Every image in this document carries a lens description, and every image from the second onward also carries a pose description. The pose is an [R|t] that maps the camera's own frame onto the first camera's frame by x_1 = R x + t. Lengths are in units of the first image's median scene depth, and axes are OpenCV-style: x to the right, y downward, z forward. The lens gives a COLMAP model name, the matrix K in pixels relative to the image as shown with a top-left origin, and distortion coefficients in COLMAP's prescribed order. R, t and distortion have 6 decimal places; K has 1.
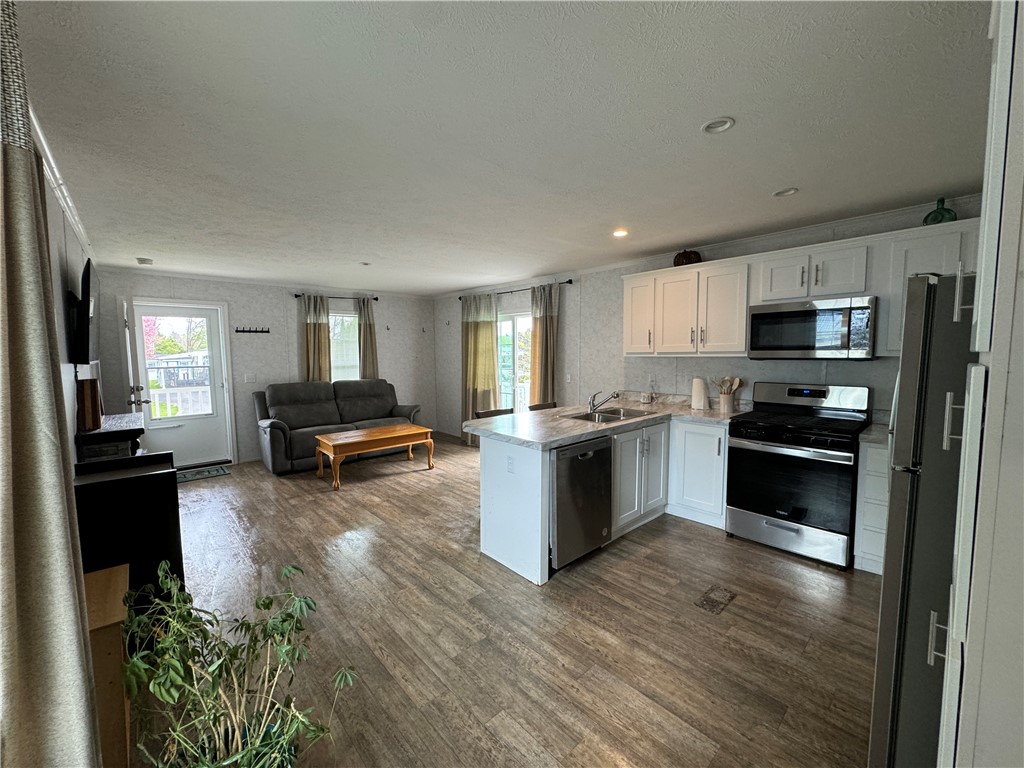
lens RADIAL K [[408.0, 0, 510.0], [0, 408.0, 384.7], [0, 0, 1]] dist [0.000042, -0.000559]
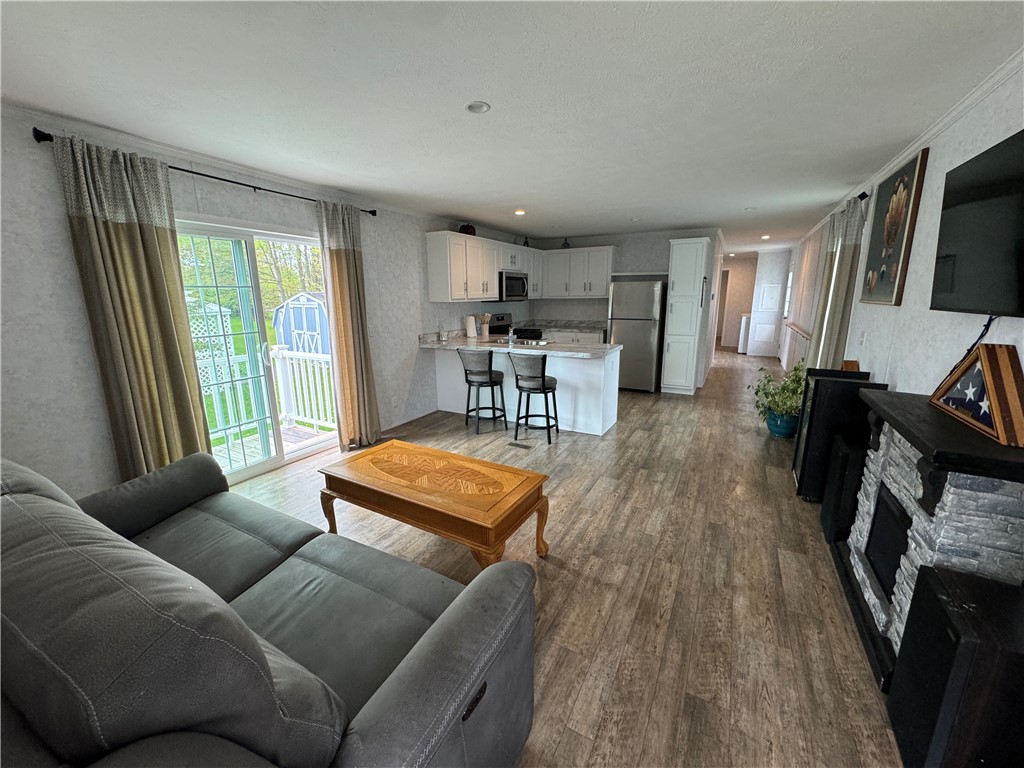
lens RADIAL K [[408.0, 0, 512.2], [0, 408.0, 383.9], [0, 0, 1]] dist [0.000042, -0.000559]
pose [[-0.324129, -0.193215, 0.926071, -1.016608], [0.086606, 0.968749, 0.232432, -0.109824], [-0.942040, 0.155542, -0.297266, 1.353009]]
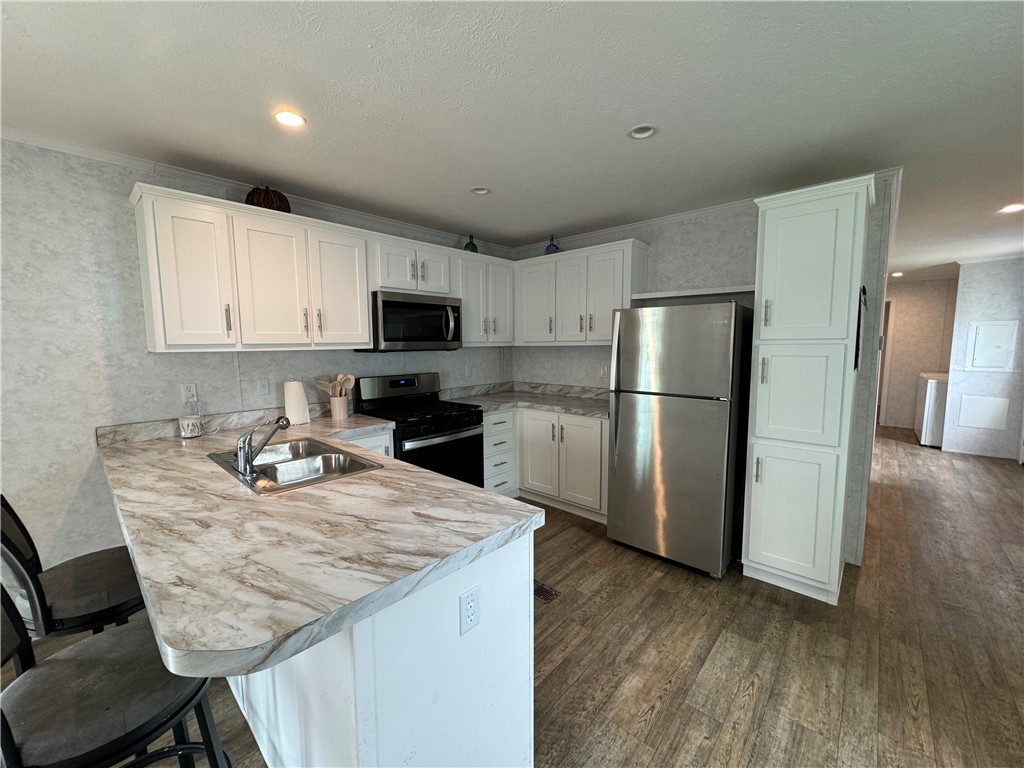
lens RADIAL K [[408.0, 0, 512.4], [0, 408.0, 383.6], [0, 0, 1]] dist [0.000042, -0.000559]
pose [[-0.091604, -0.089989, 0.991721, -0.277645], [0.088139, 0.991267, 0.098089, -0.047891], [-0.991887, 0.096394, -0.082873, 0.692901]]
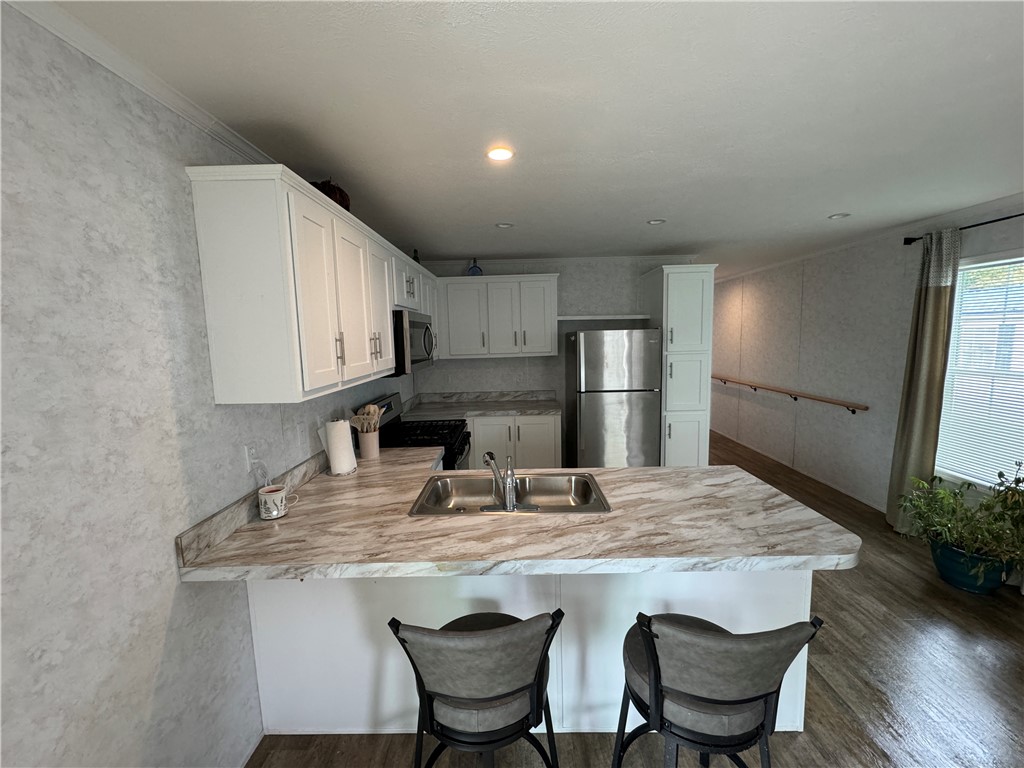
lens RADIAL K [[408.0, 0, 511.7], [0, 408.0, 383.4], [0, 0, 1]] dist [0.000042, -0.000559]
pose [[-0.730541, -0.054340, 0.680703, -0.106408], [0.084381, 0.982006, 0.168952, -0.144839], [-0.677635, 0.180865, -0.712810, 1.250874]]
